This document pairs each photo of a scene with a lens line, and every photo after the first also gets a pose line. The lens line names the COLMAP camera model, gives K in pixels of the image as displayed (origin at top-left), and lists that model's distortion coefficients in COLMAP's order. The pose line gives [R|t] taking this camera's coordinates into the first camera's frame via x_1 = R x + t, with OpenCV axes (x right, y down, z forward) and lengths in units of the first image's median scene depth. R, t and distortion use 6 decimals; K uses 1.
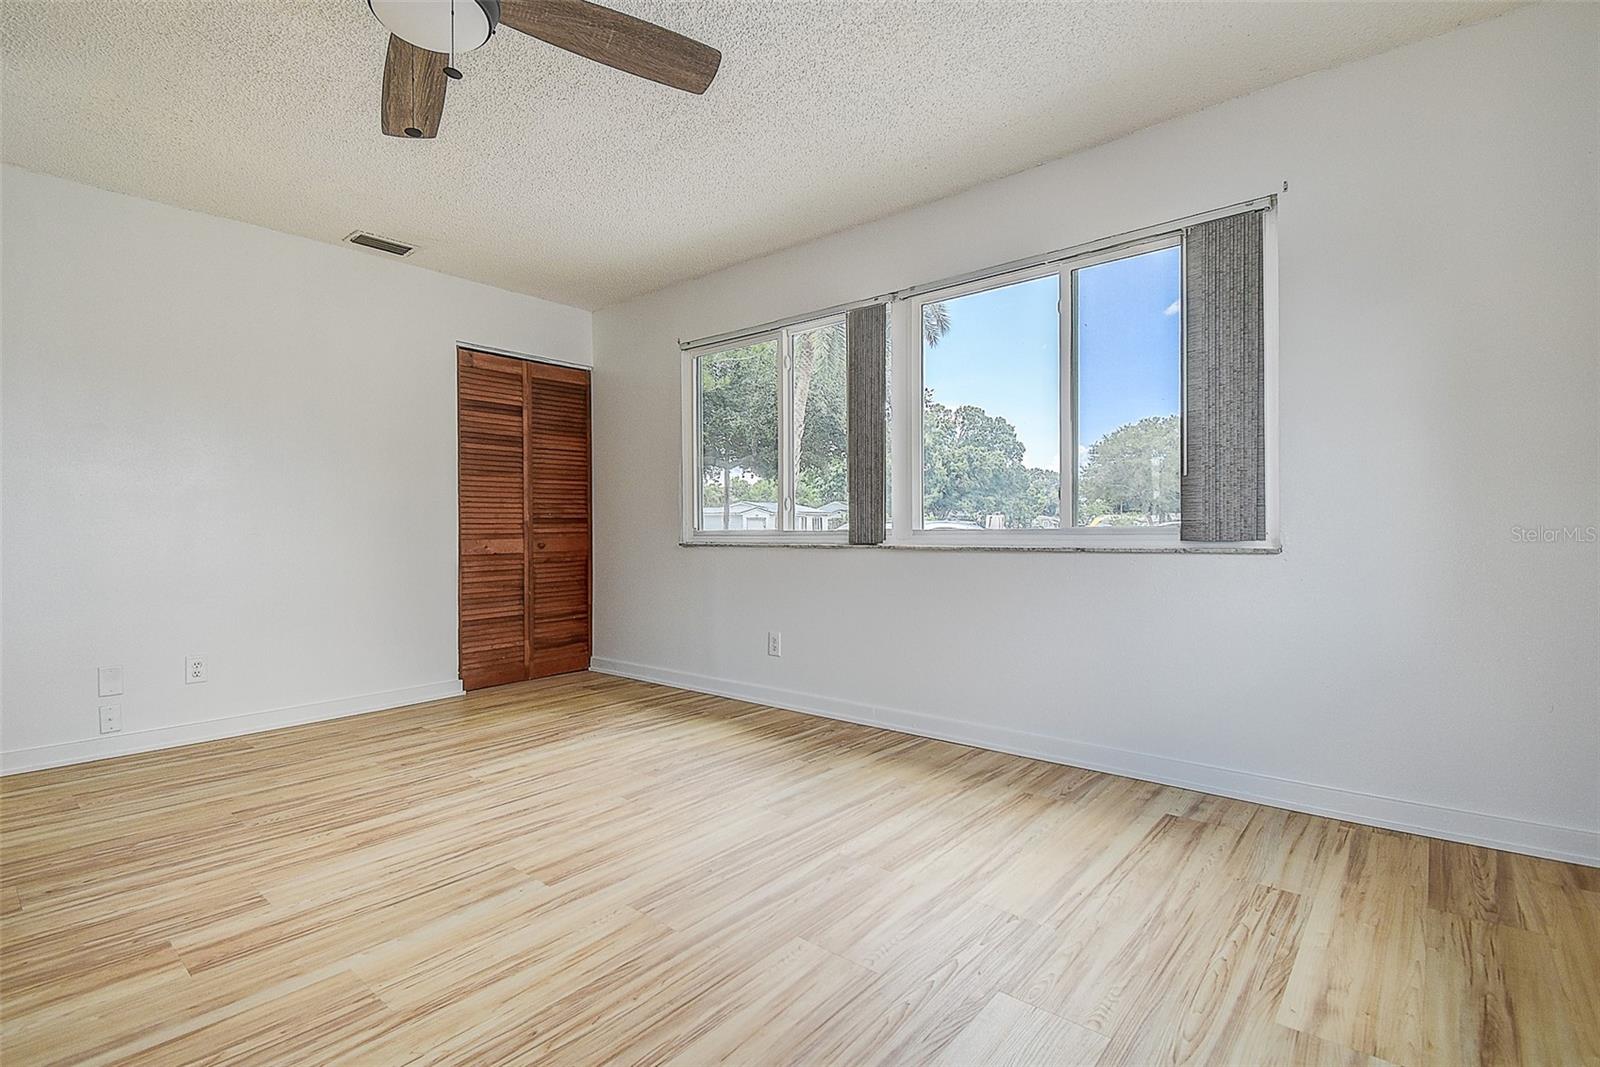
lens RADIAL K [[747.3, 0, 819.9], [0, 747.3, 524.7], [0, 0, 1]] dist [0.038965, -0.028840]
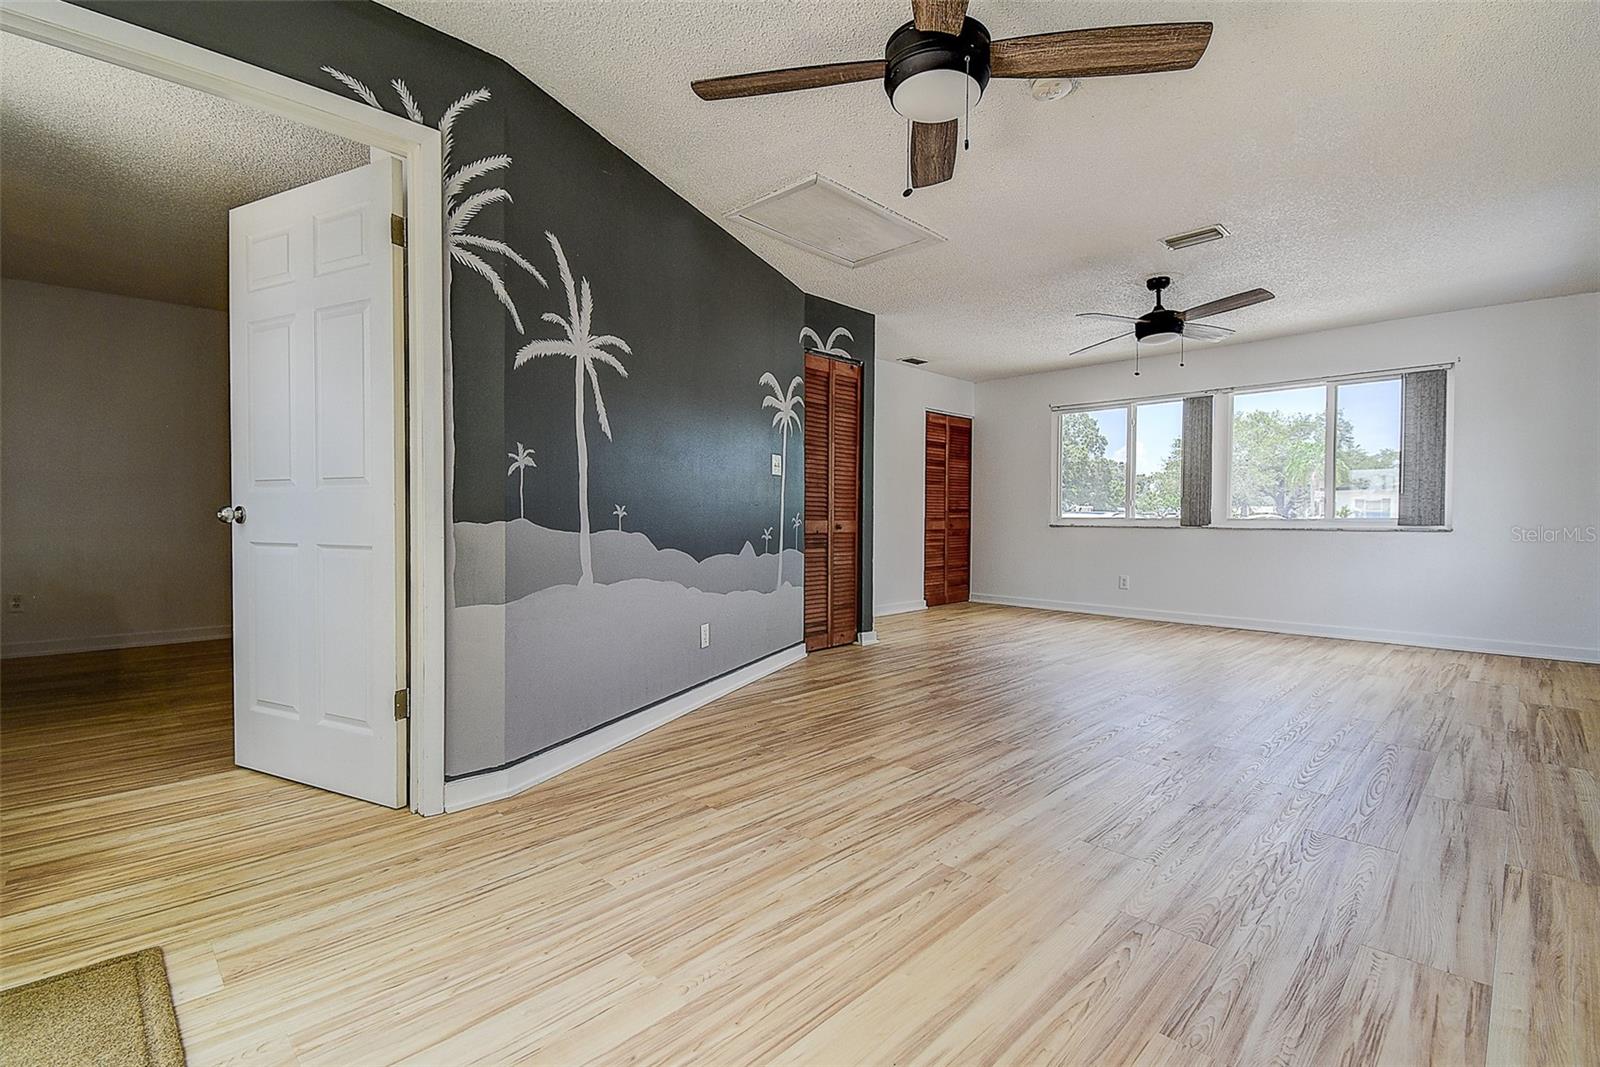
lens RADIAL K [[728.4, 0, 807.8], [0, 728.4, 529.8], [0, 0, 1]] dist [0.029622, -0.024440]
pose [[0.995537, 0.014285, -0.093280, -0.773385], [-0.012055, 0.999629, 0.024430, 0.002835], [0.093595, -0.023196, 0.995340, -0.946813]]
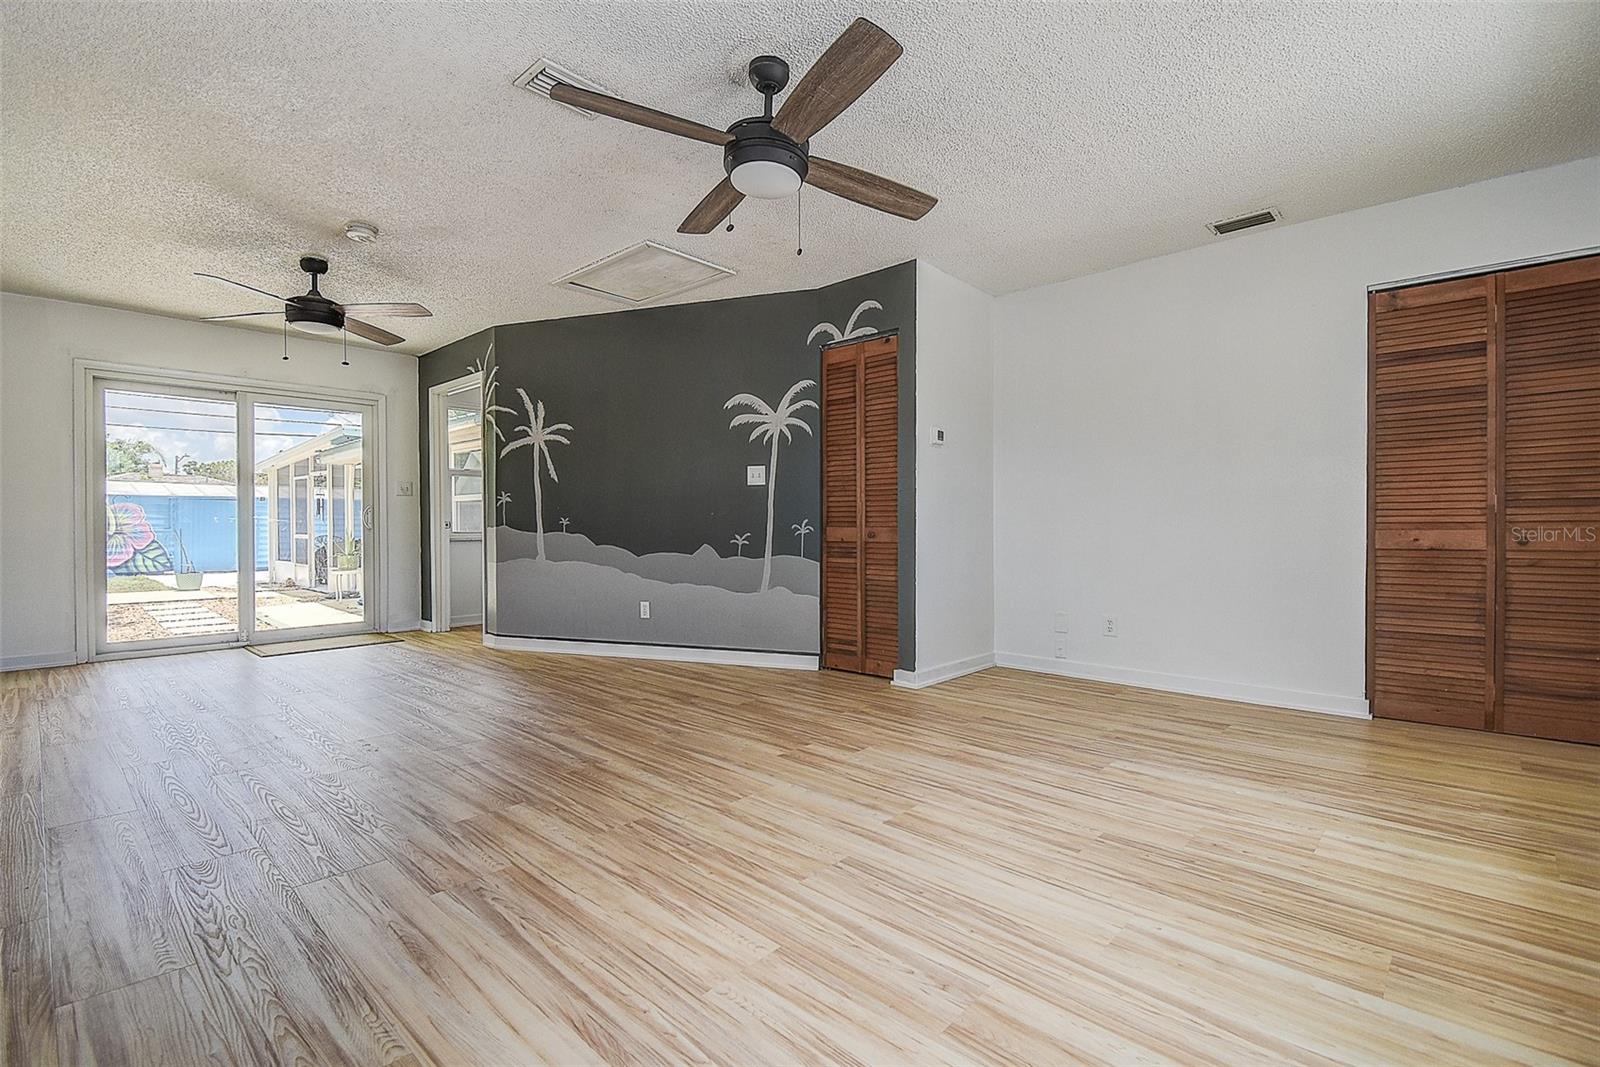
lens RADIAL K [[722.8, 0, 796.2], [0, 722.8, 525.0], [0, 0, 1]] dist [0.044163, -0.036270]
pose [[-0.074835, 0.010975, -0.997136, 0.468016], [0.009922, 0.999898, 0.010261, 0.001210], [0.997147, -0.009125, -0.074936, 0.576176]]
